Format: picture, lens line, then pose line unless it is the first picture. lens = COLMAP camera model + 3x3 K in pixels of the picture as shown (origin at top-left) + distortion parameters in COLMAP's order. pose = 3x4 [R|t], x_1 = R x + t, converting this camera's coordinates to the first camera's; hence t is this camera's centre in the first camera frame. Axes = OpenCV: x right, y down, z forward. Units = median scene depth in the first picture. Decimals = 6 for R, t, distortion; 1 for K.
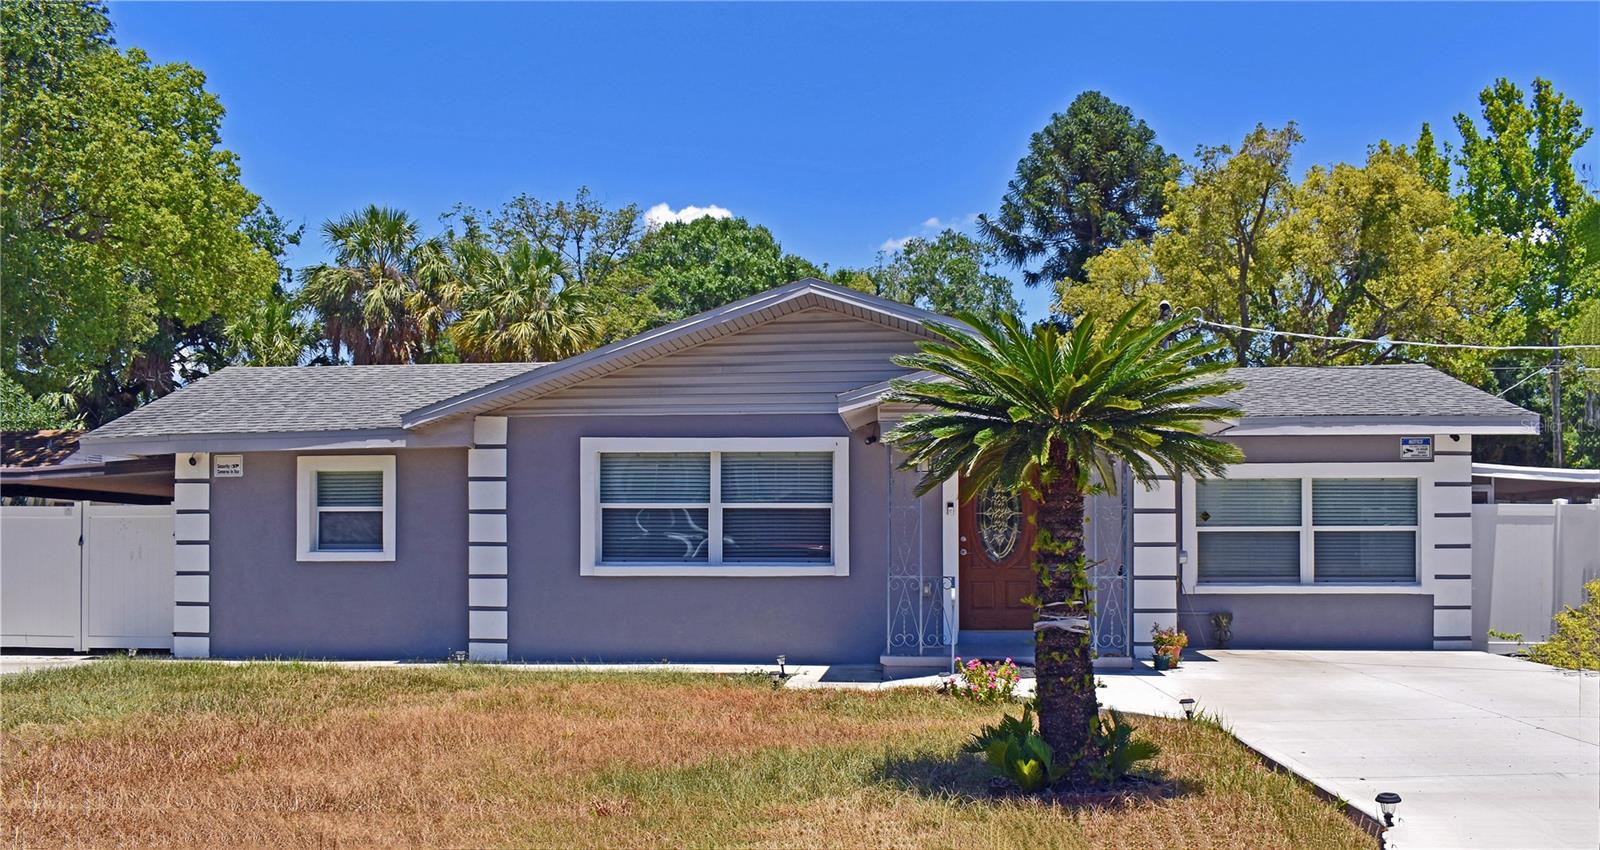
lens RADIAL K [[1294.7, 0, 917.5], [0, 1294.7, 534.5], [0, 0, 1]] dist [-0.084541, 0.009879]
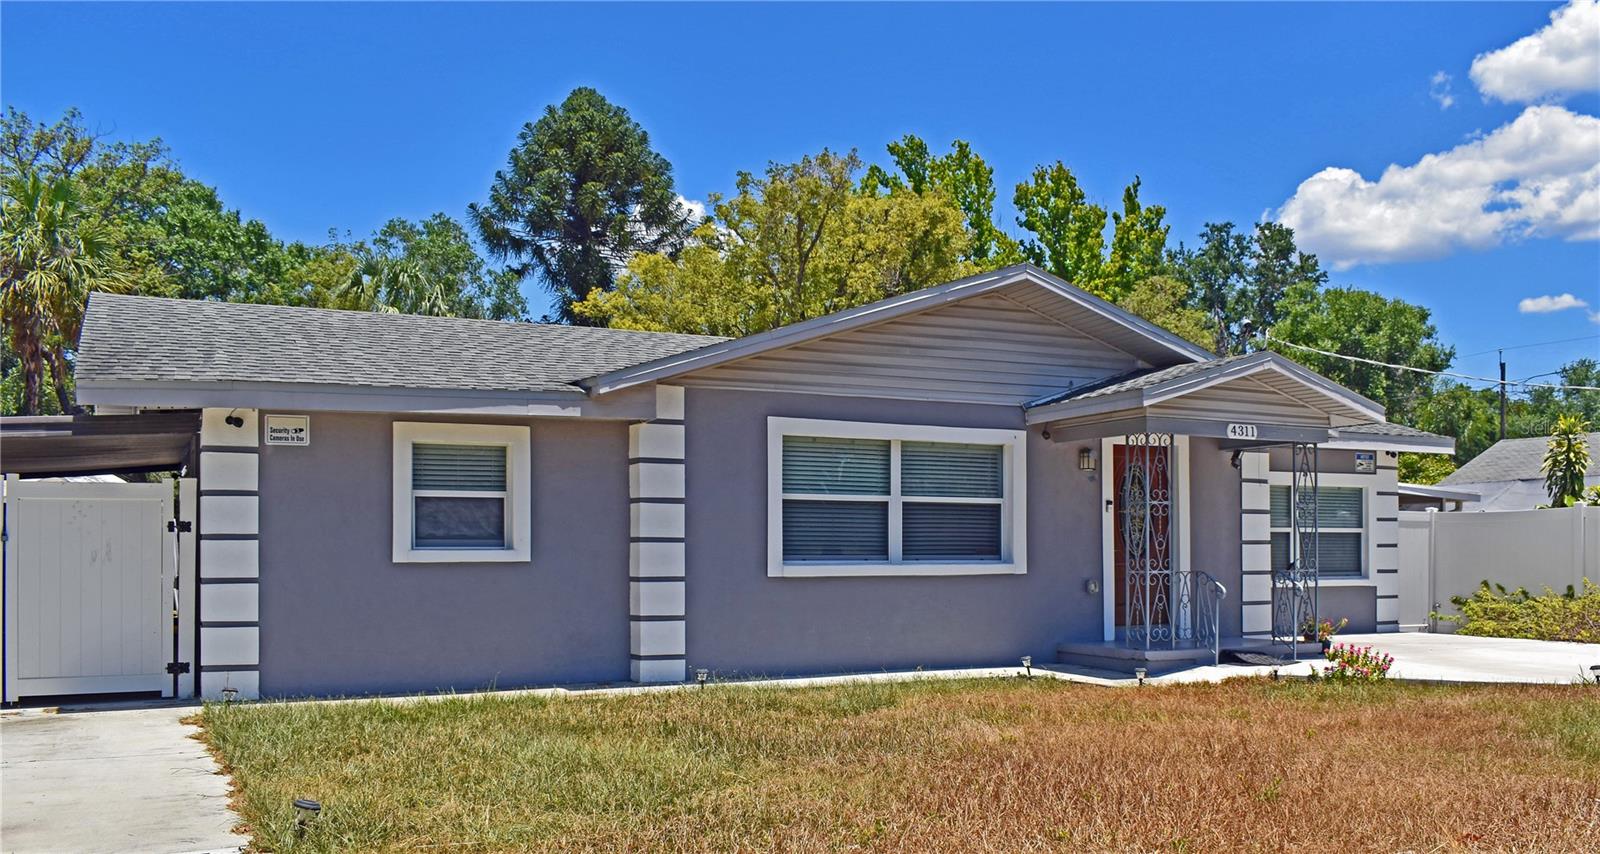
lens RADIAL K [[1294.7, 0, 917.5], [0, 1294.7, 536.5], [0, 0, 1]] dist [-0.084541, 0.009879]
pose [[0.864608, 0.004658, 0.502426, -0.592863], [0.000548, 0.999948, -0.010213, 0.013552], [-0.502448, 0.009106, 0.864560, 0.196873]]
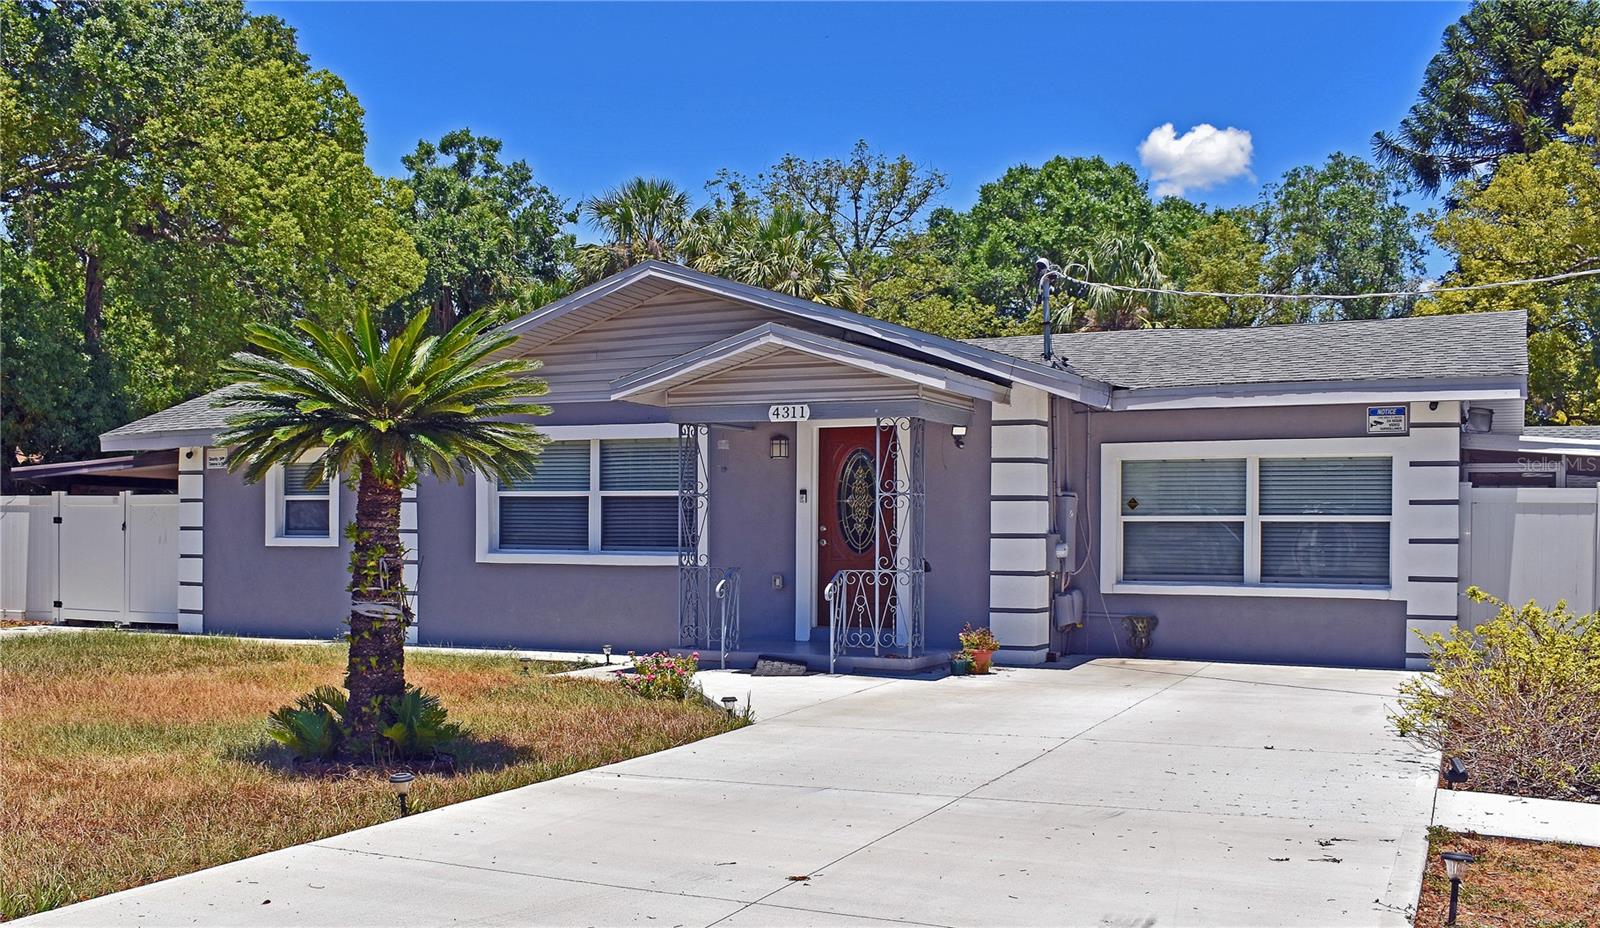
lens RADIAL K [[1530.8, 0, 904.3], [0, 1530.8, 533.1], [0, 0, 1]] dist [-0.114300, 0.111130]
pose [[0.934820, 0.006241, -0.355067, 0.471216], [-0.003873, 0.999965, 0.007380, -0.001590], [0.355101, -0.005523, 0.934812, -0.006489]]
